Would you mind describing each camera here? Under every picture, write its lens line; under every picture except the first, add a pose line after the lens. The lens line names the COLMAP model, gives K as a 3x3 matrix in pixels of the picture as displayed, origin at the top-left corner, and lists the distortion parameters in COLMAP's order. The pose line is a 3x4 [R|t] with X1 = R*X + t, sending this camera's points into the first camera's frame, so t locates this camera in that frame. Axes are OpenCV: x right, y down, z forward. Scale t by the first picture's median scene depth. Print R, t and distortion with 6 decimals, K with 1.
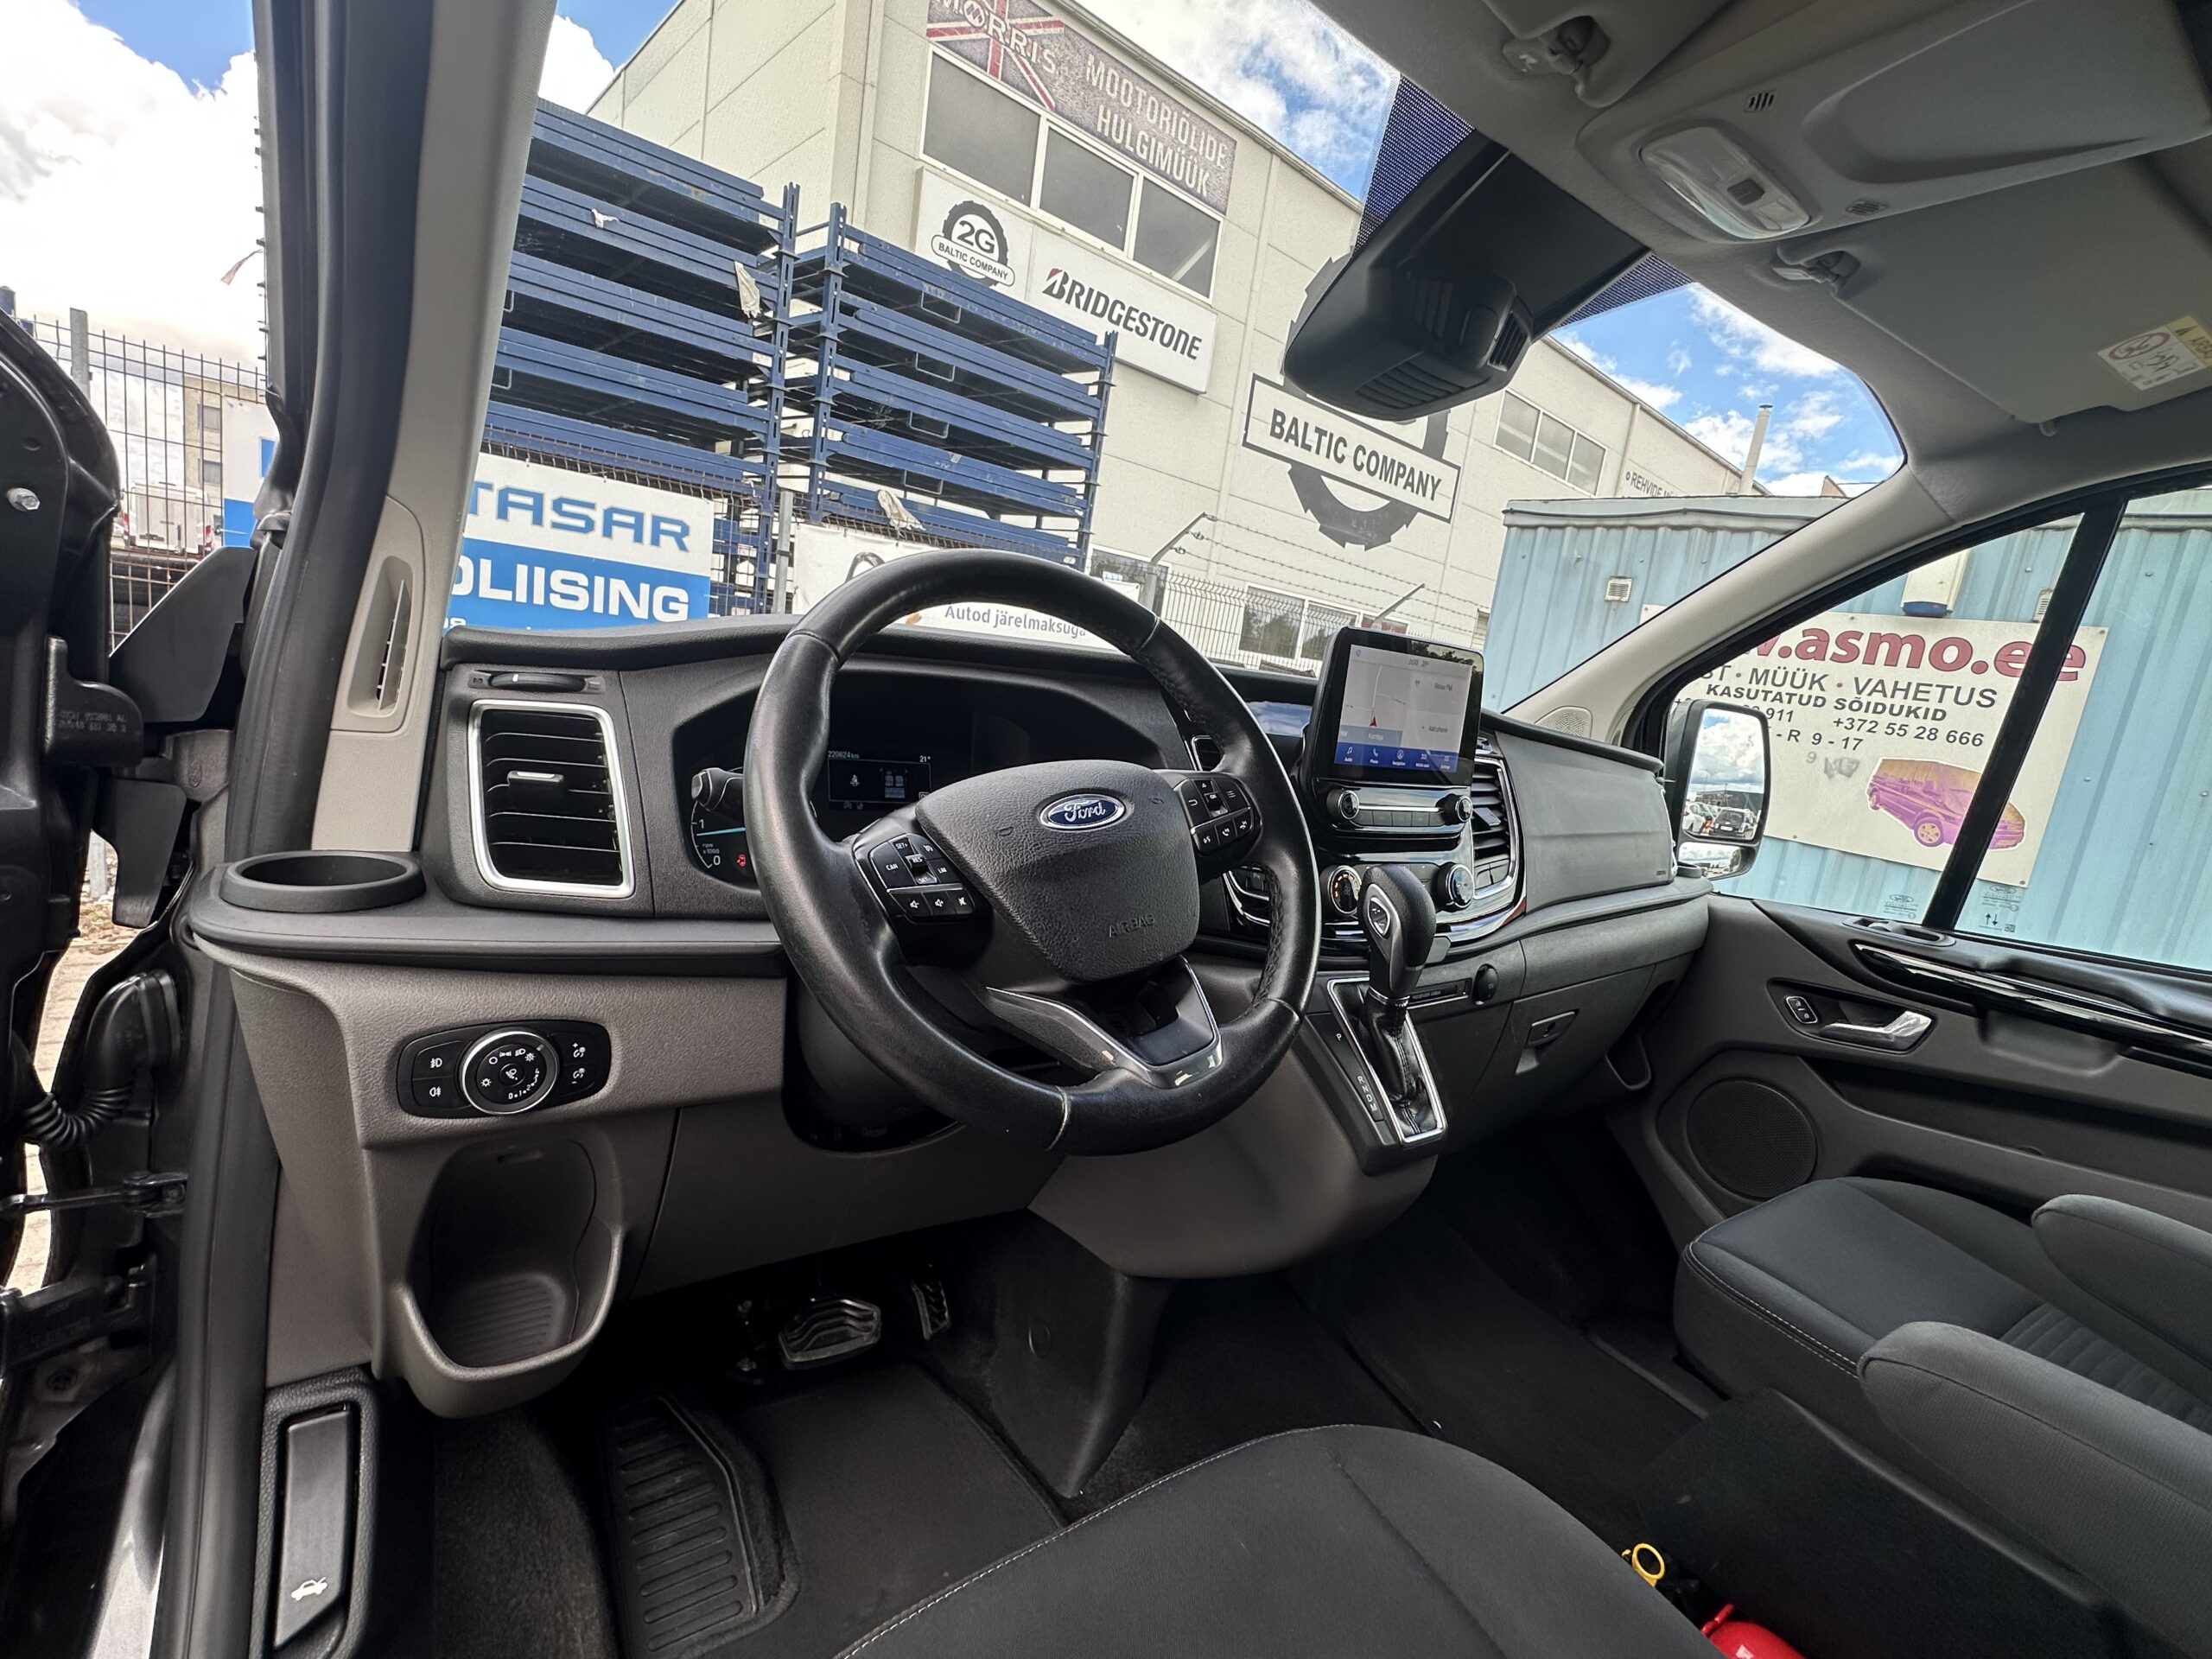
lens RADIAL K [[996.4, 0, 1108.1], [0, 996.4, 838.2], [0, 0, 1]] dist [-0.004636, 0.001531]
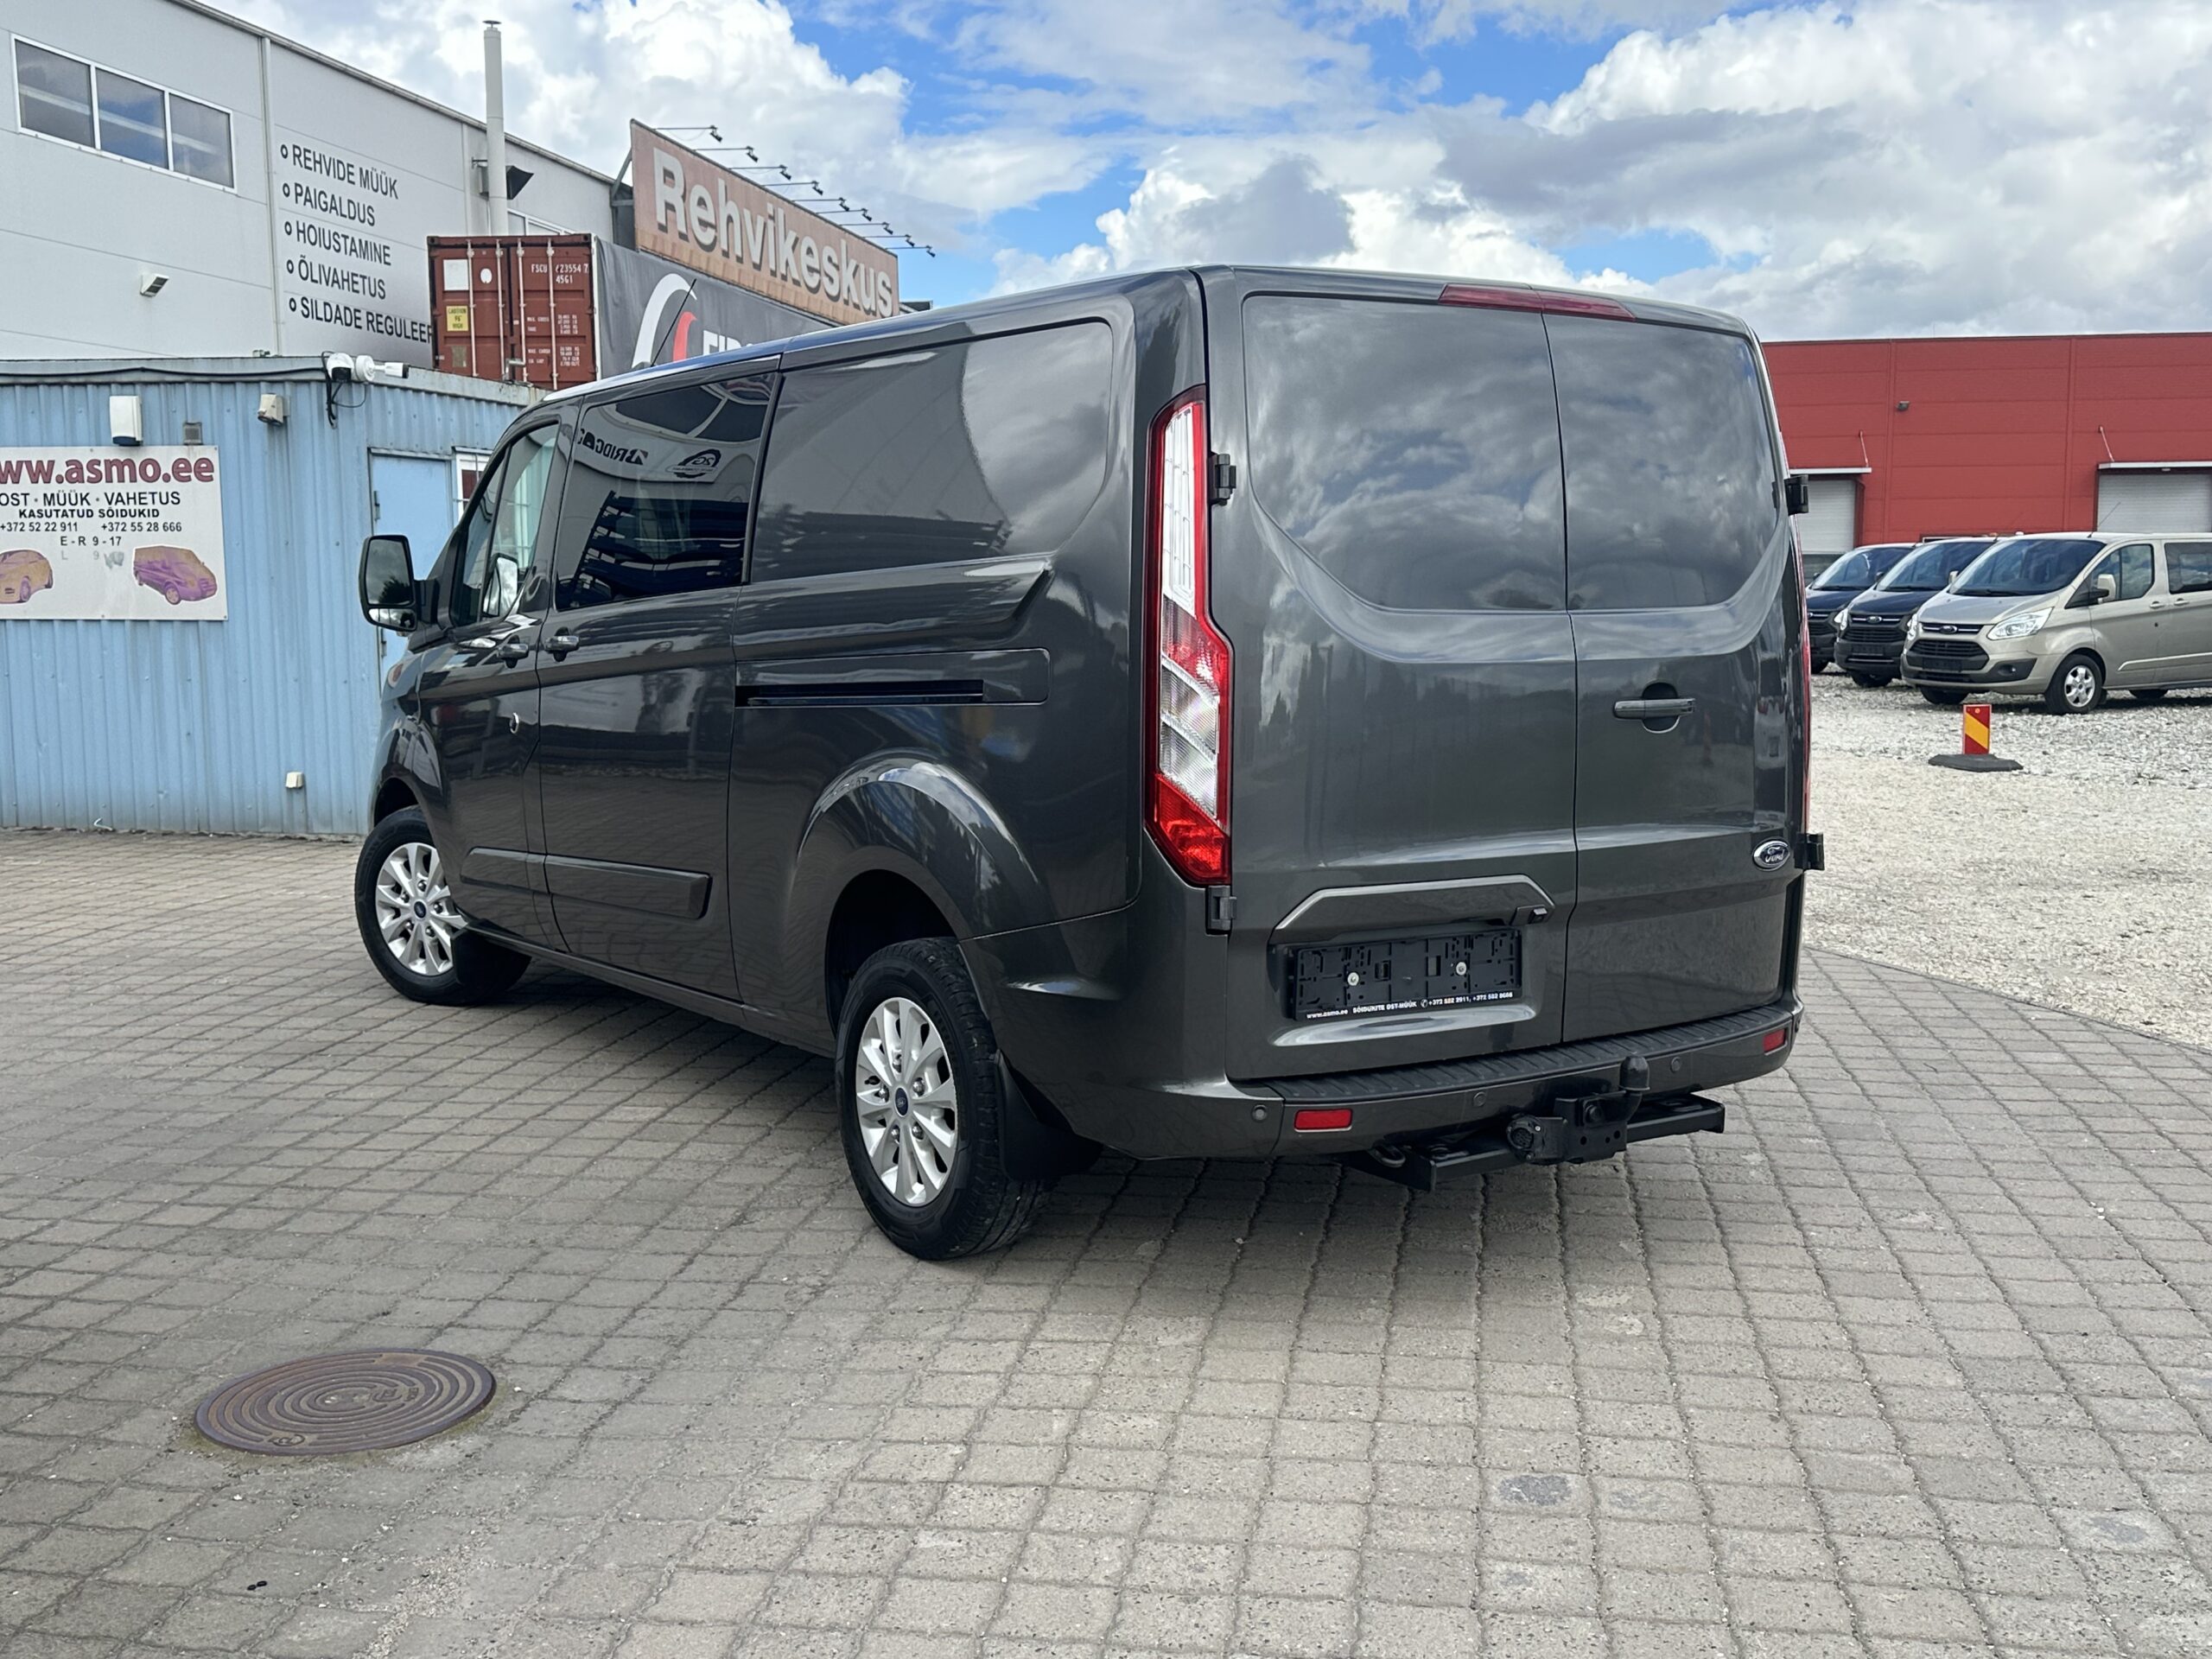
lens RADIAL K [[2259.7, 0, 1105.0], [0, 2259.7, 840.5], [0, 0, 1]] dist [0.027853, 0.000000]
pose [[0.769800, -0.219816, 0.599241, -0.164525], [0.222915, 0.972300, 0.070300, 0.391124], [-0.598094, 0.079463, 0.797476, -2.283805]]
